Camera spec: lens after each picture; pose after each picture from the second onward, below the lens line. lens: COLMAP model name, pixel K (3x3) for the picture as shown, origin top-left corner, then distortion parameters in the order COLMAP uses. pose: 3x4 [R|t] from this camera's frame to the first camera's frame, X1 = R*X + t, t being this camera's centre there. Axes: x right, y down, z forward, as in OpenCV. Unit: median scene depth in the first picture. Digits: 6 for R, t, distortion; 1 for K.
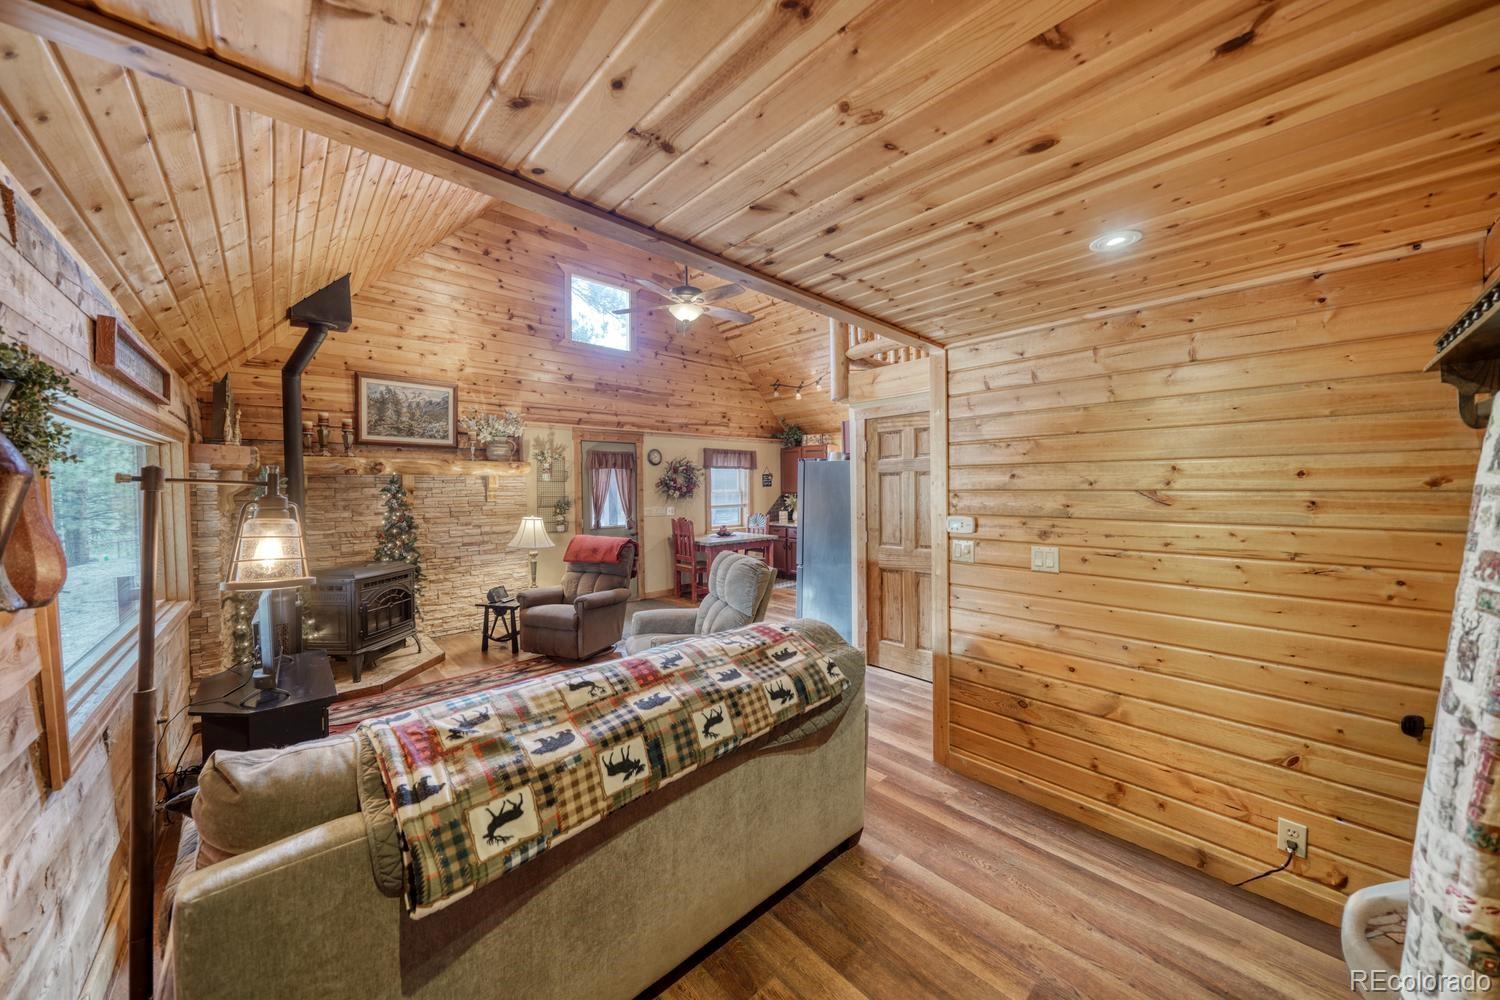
lens RADIAL K [[526.9, 0, 750.1], [0, 526.9, 495.2], [0, 0, 1]] dist [-0.001745, -0.000116]
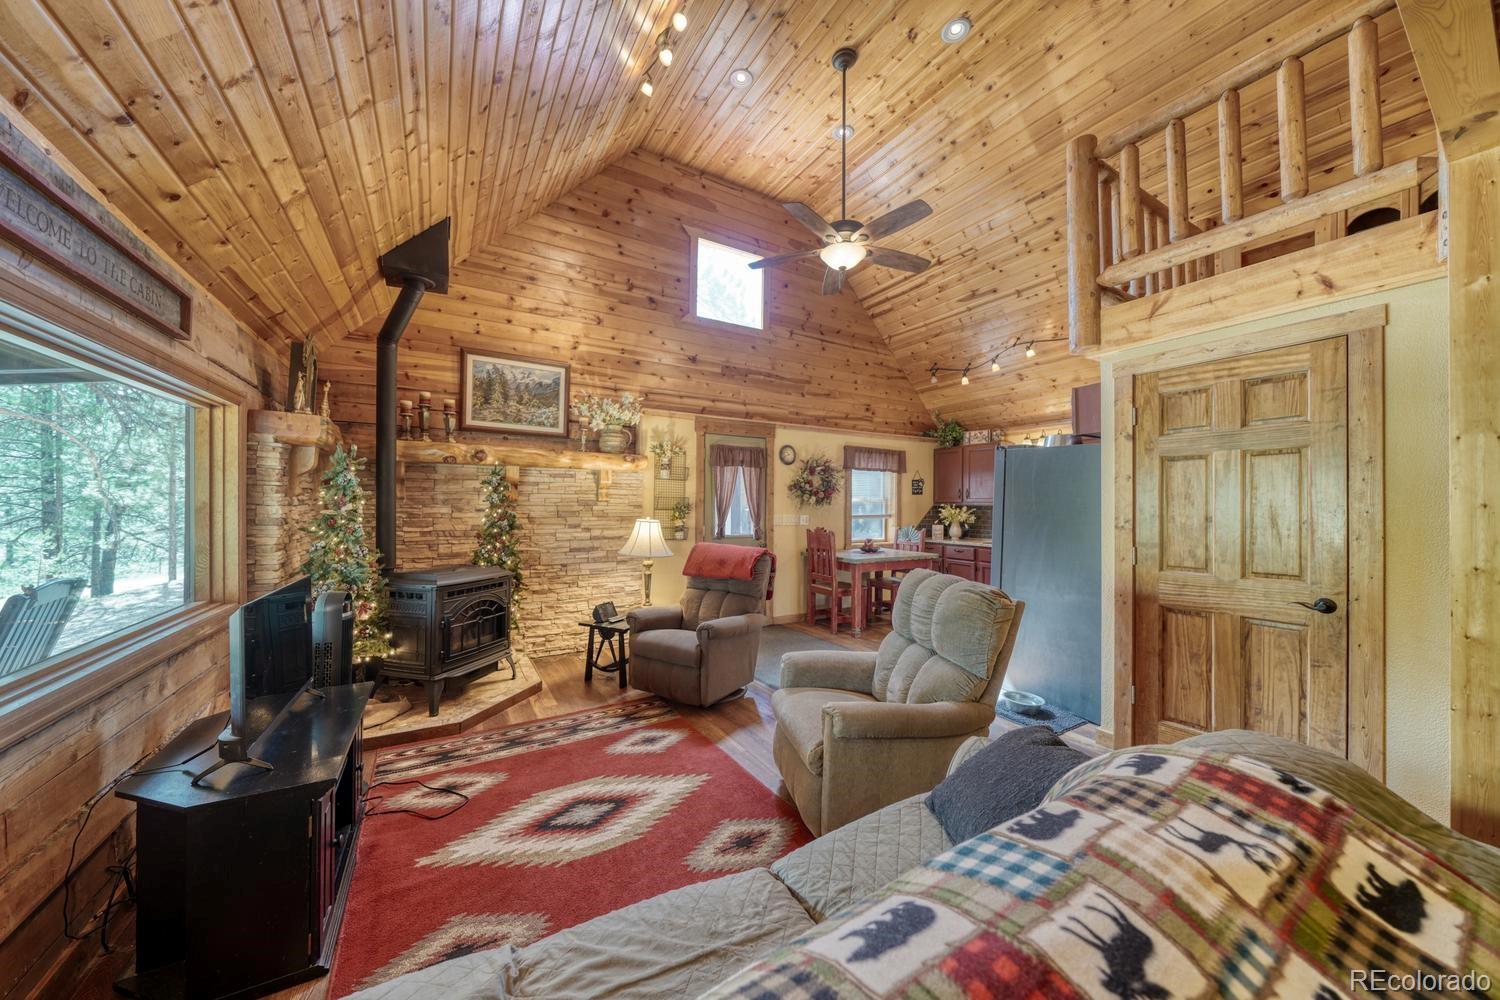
lens RADIAL K [[530.3, 0, 757.5], [0, 530.3, 499.3], [0, 0, 1]] dist [-0.000922, -0.000038]
pose [[0.981772, 0.015122, -0.189460, -0.088566], [-0.020627, 0.999419, -0.027119, 0.029245], [0.188940, 0.030533, 0.981514, 0.218050]]
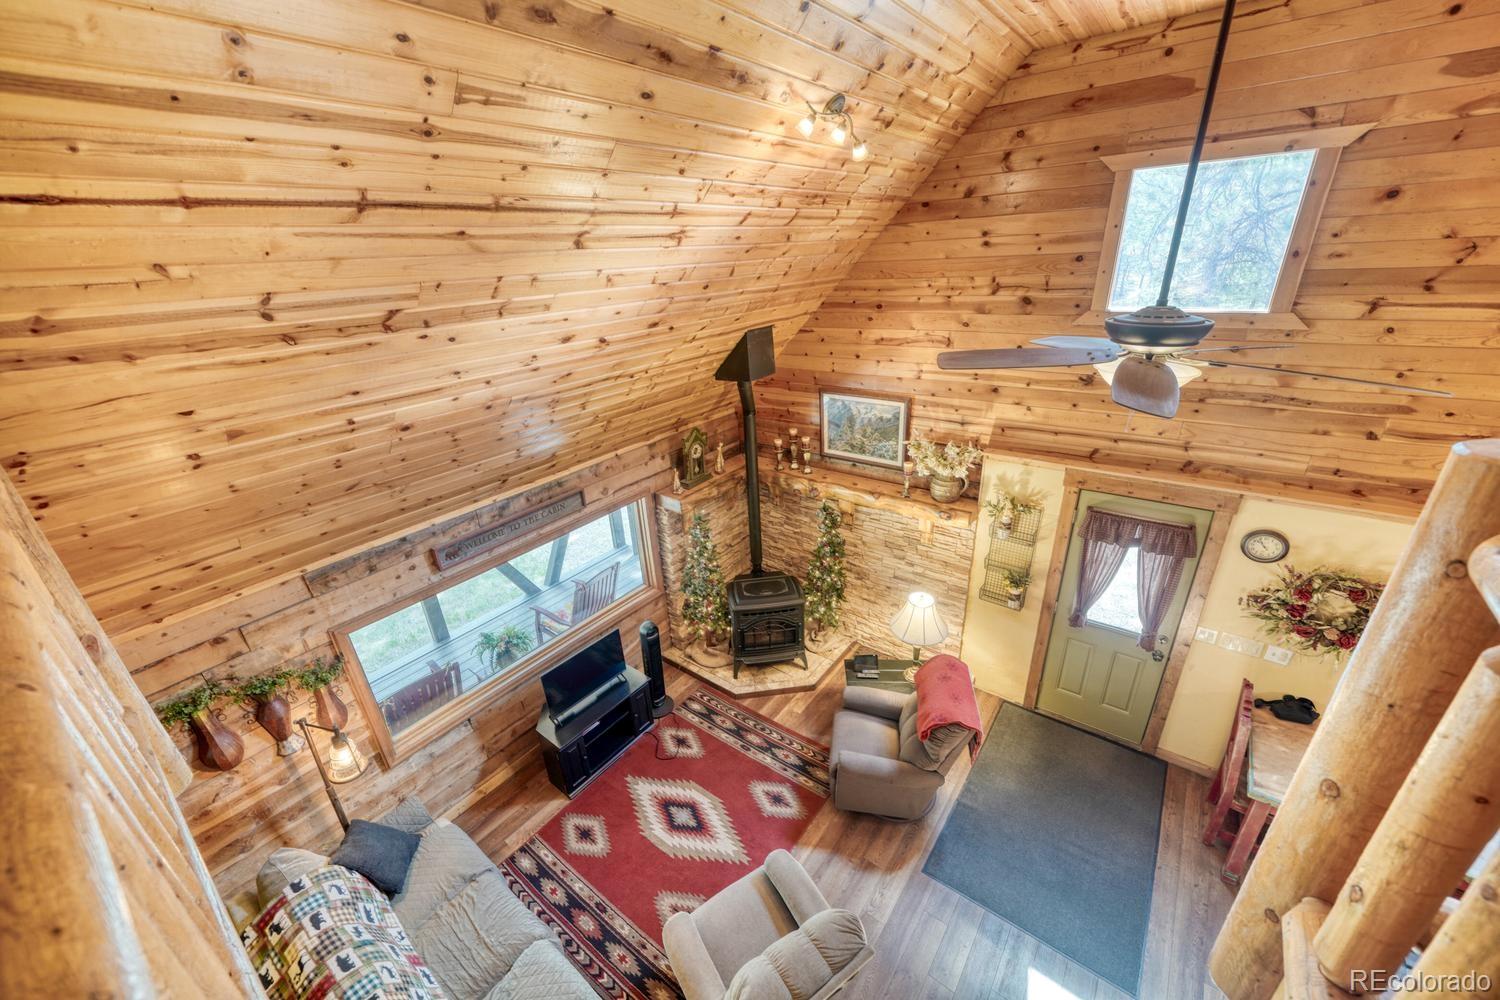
lens RADIAL K [[558.7, 0, 708.7], [0, 558.7, 502.5], [0, 0, 1]] dist [0.000204, 0.000046]
pose [[0.142598, 0.387661, -0.910706, 0.241420], [0.055182, 0.915564, 0.398369, -0.434068], [0.988241, -0.107061, 0.109166, 0.609043]]
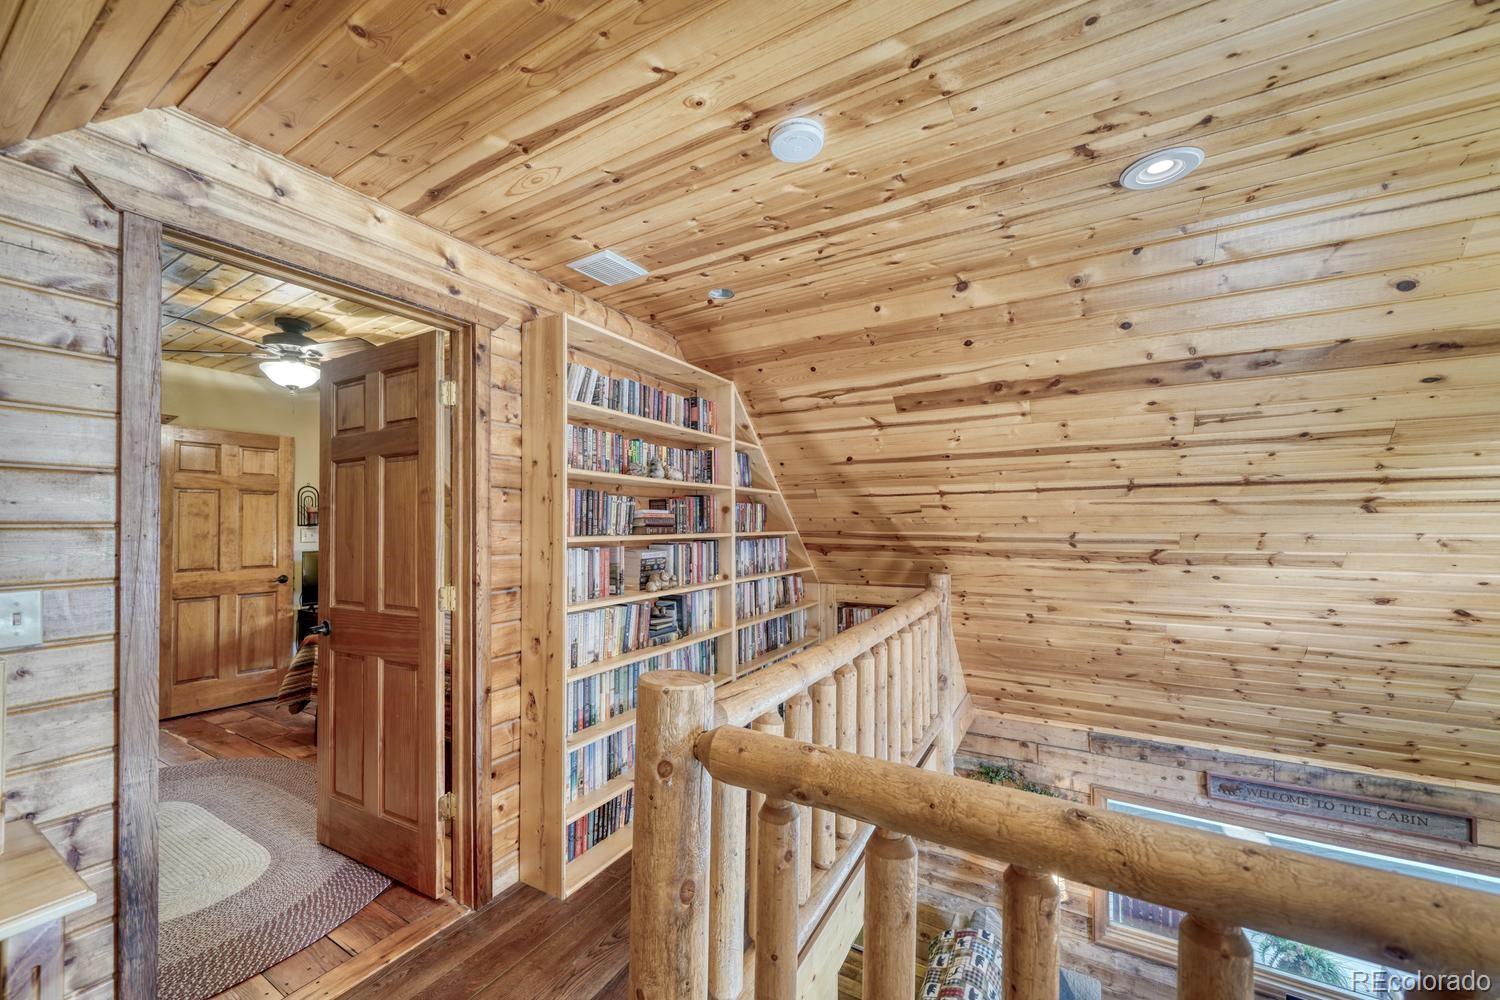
lens RADIAL K [[584.3, 0, 763.0], [0, 584.3, 526.2], [0, 0, 1]] dist [-0.000332, 0.000198]
pose [[-0.954395, 0.001854, -0.298542, 0.346474], [0.000854, 0.999994, 0.003479, -0.439184], [0.298546, 0.003065, -0.954390, 0.888554]]
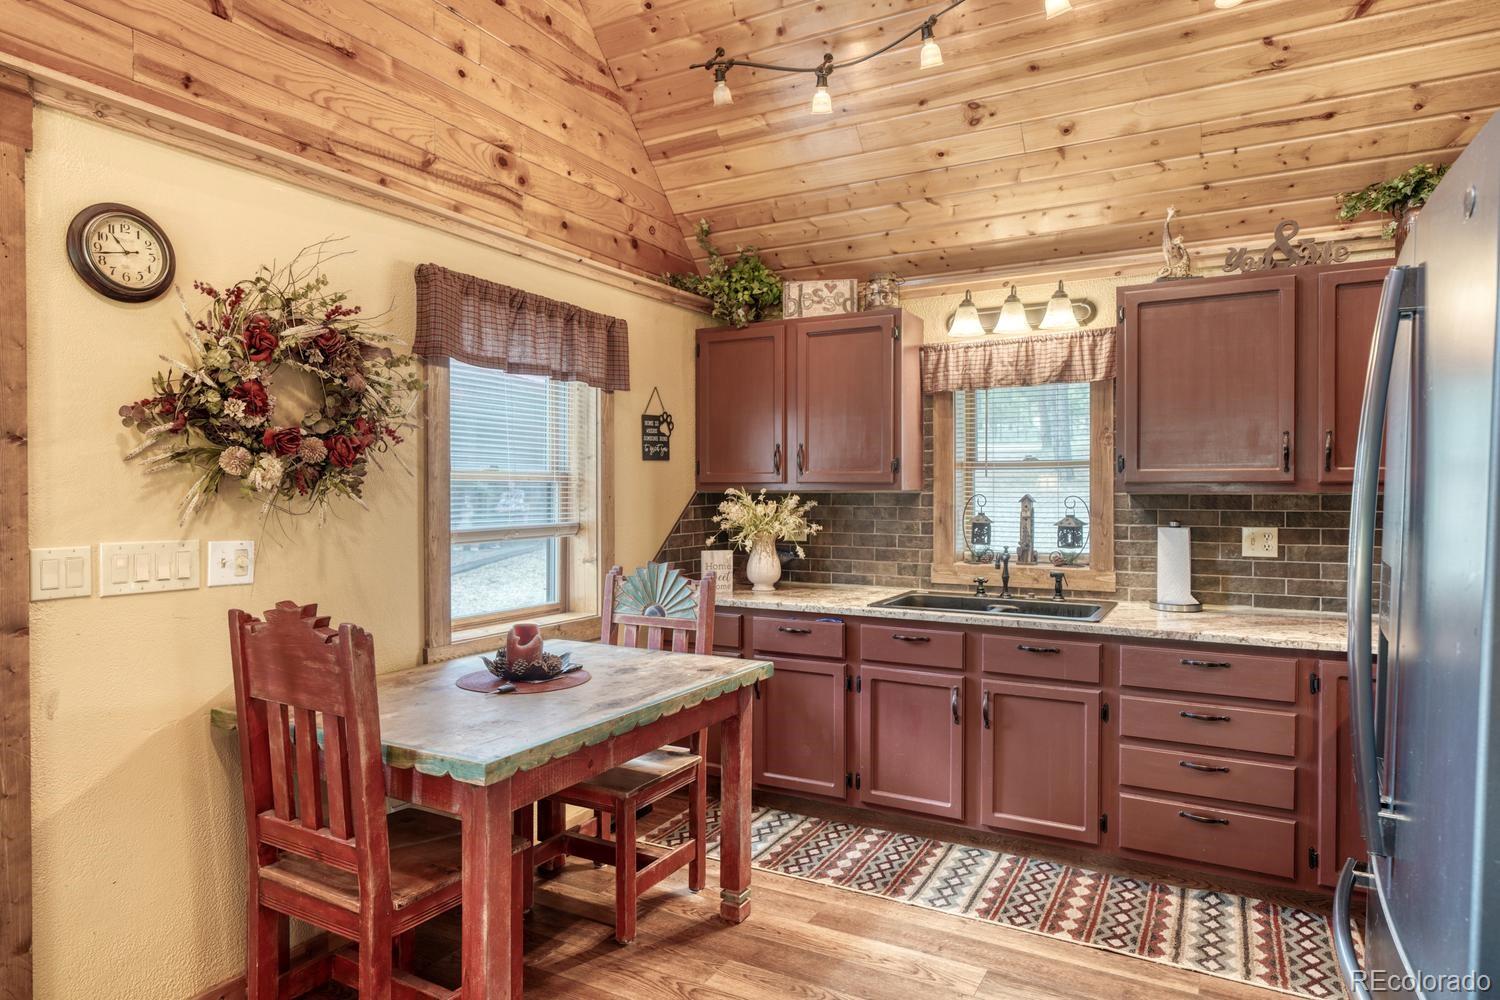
lens RADIAL K [[899.7, 0, 789.6], [0, 899.7, 504.2], [0, 0, 1]] dist [0.001603, 0.001539]
pose [[0.937382, 0.005811, 0.348253, -0.103088], [-0.002999, 0.999958, -0.008614, 0.015705], [-0.348289, 0.007030, 0.937361, 0.851609]]
